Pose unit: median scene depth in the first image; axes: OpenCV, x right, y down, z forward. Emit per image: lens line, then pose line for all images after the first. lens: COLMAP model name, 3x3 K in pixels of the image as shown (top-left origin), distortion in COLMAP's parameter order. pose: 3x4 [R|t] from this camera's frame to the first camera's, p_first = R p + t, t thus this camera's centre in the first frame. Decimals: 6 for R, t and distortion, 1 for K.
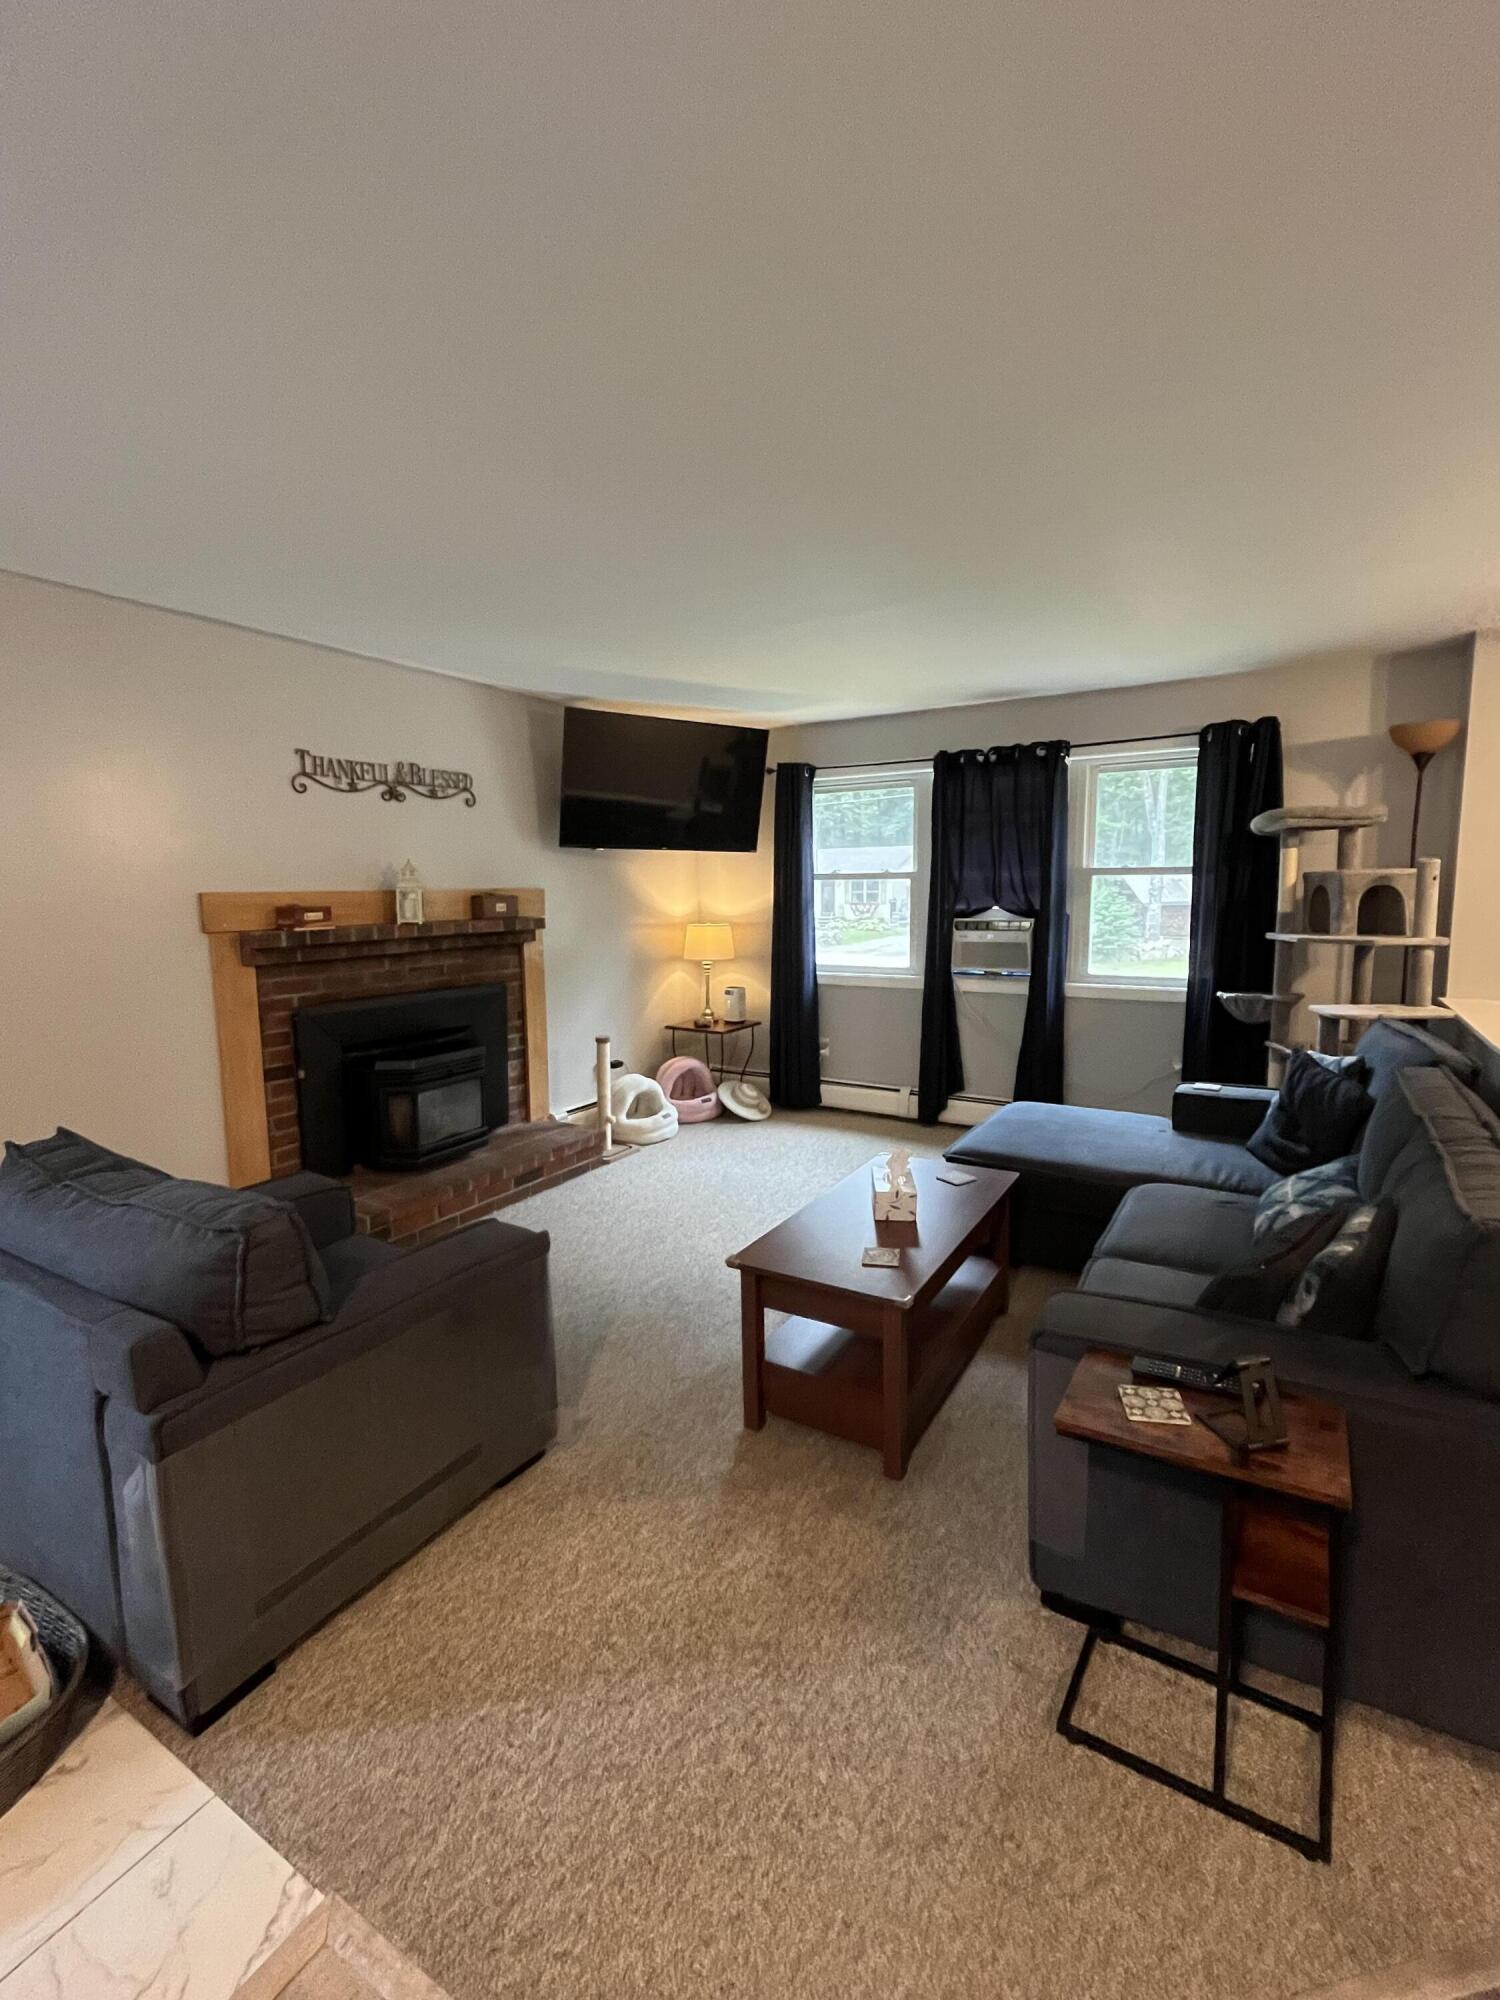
lens RADIAL K [[884.3, 0, 743.9], [0, 884.3, 994.3], [0, 0, 1]] dist [0.001243, -0.000068]
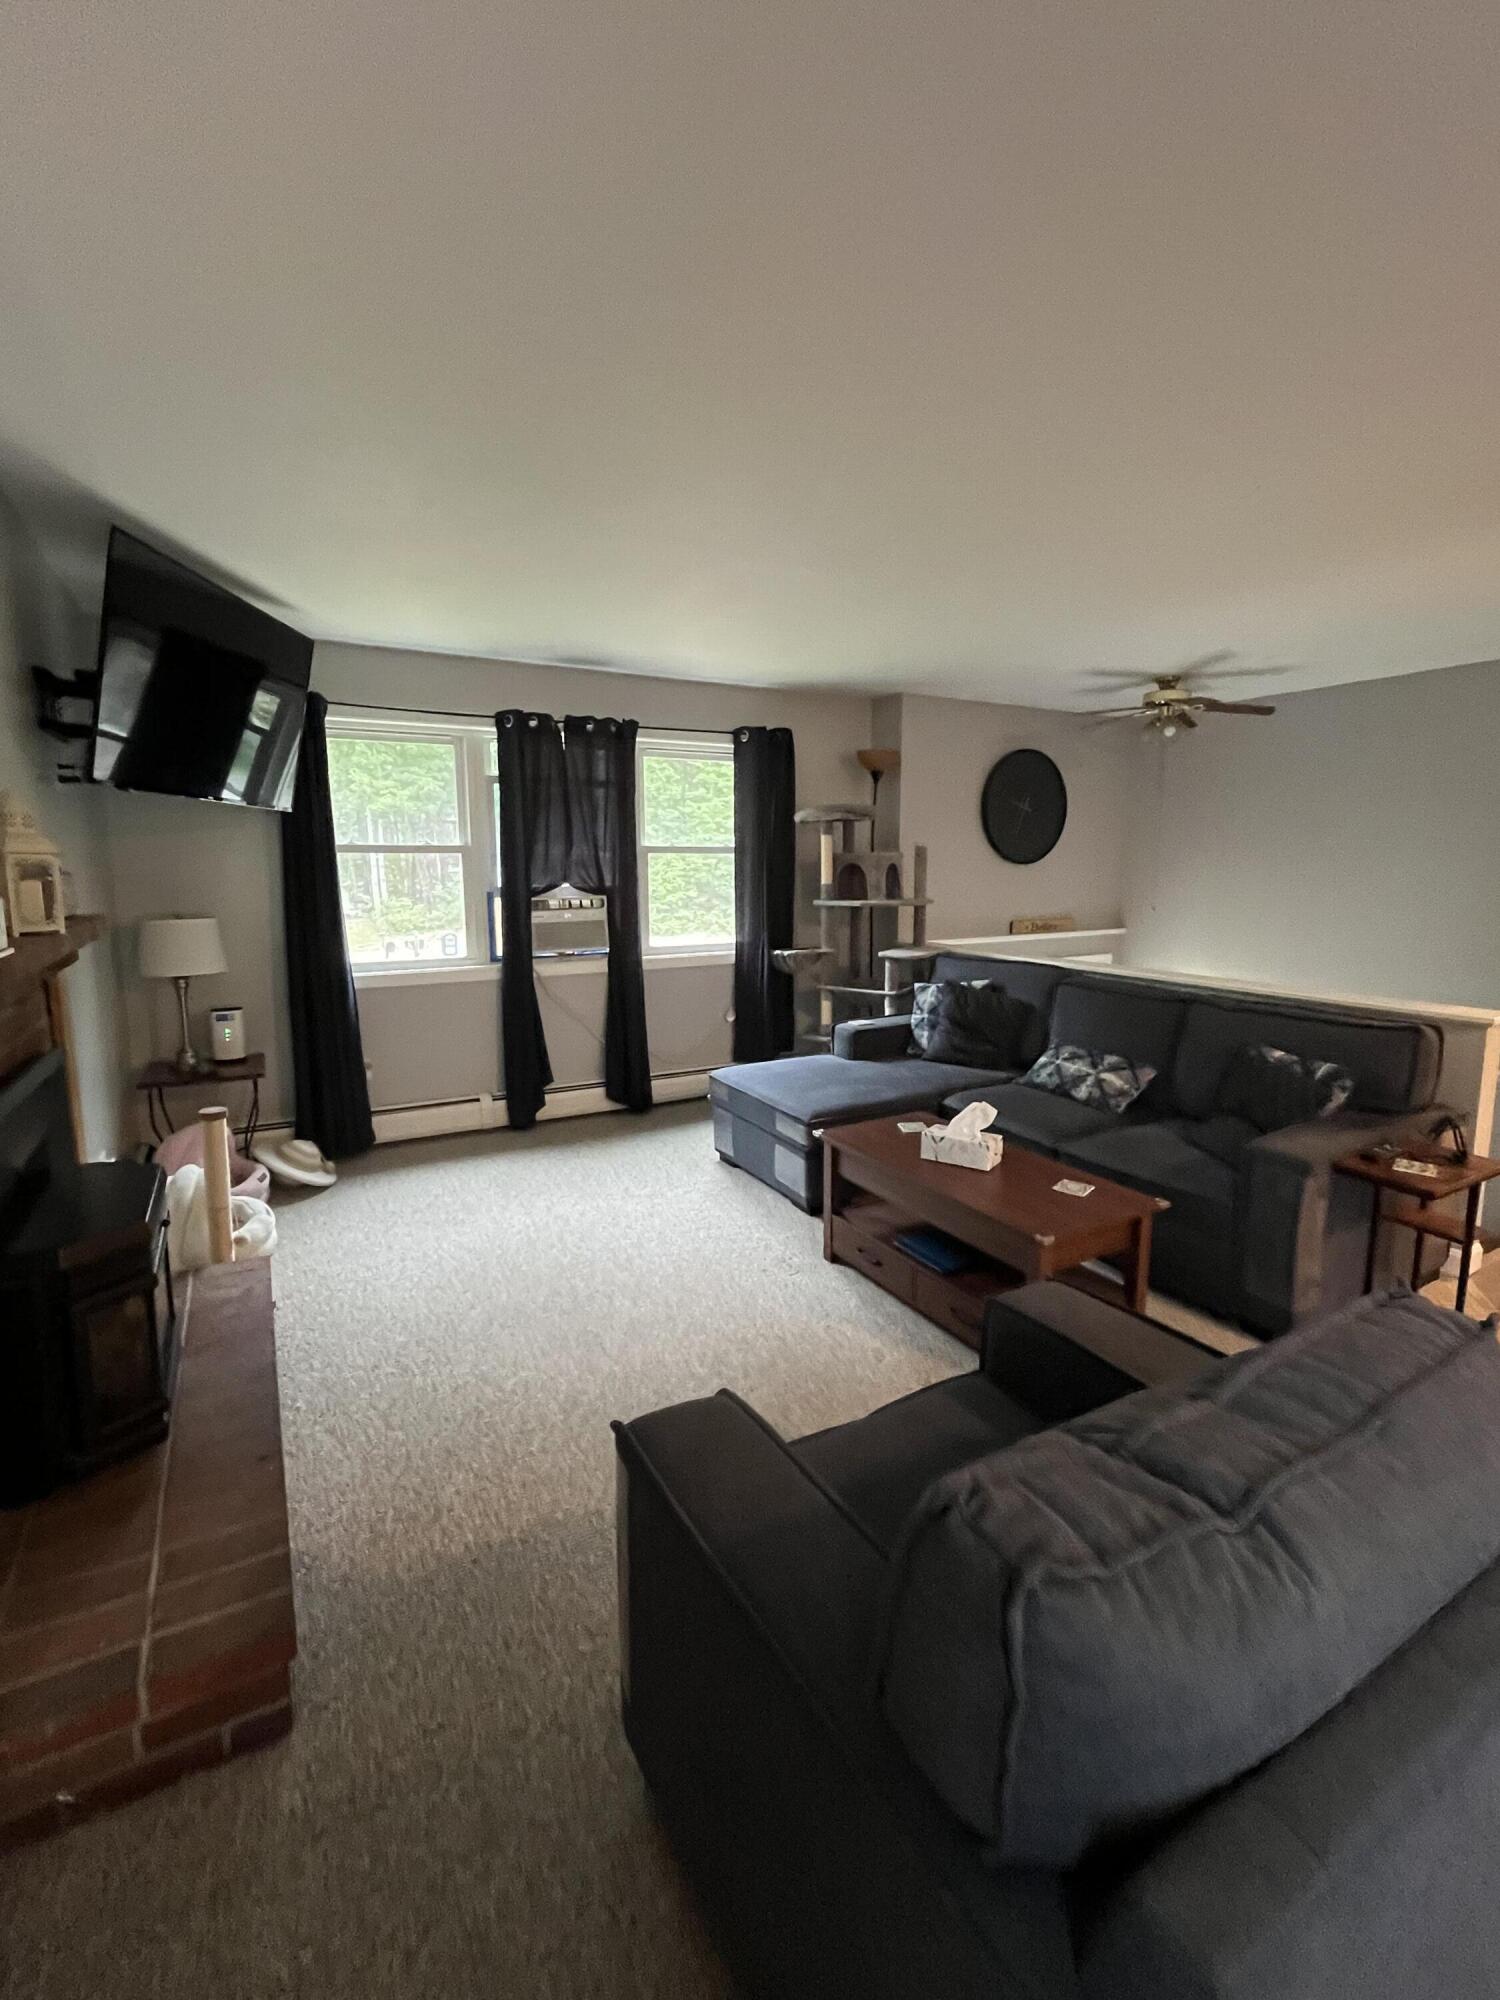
lens RADIAL K [[884.3, 0, 744.5], [0, 884.3, 996.5], [0, 0, 1]] dist [0.001243, -0.000068]
pose [[0.487437, -0.118789, 0.865040, -0.469250], [0.101146, 0.991715, 0.079191, -0.035598], [-0.867280, 0.048895, 0.495414, 0.375305]]
